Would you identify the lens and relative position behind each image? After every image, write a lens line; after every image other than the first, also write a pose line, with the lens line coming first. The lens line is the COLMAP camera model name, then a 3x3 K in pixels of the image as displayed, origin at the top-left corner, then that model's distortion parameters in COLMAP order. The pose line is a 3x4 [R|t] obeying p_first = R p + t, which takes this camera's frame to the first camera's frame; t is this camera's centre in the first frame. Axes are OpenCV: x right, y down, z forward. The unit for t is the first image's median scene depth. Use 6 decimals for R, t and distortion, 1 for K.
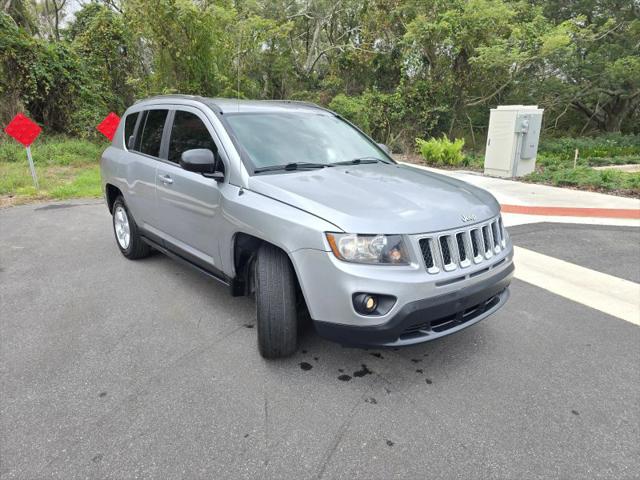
lens RADIAL K [[438.1, 0, 315.7], [0, 438.1, 231.6], [0, 0, 1]] dist [0.048528, -0.045727]
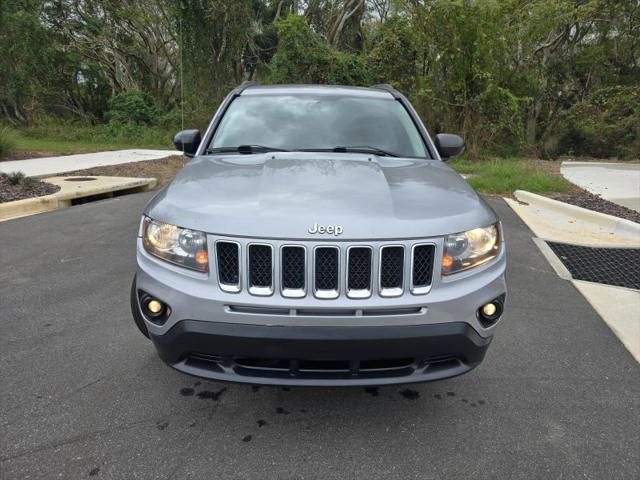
lens RADIAL K [[438.1, 0, 315.7], [0, 438.1, 231.6], [0, 0, 1]] dist [0.048528, -0.045727]
pose [[0.769088, 0.154211, -0.620261, 0.735498], [-0.162440, 0.985752, 0.043665, -0.053501], [0.618157, 0.067173, 0.783179, 0.454258]]
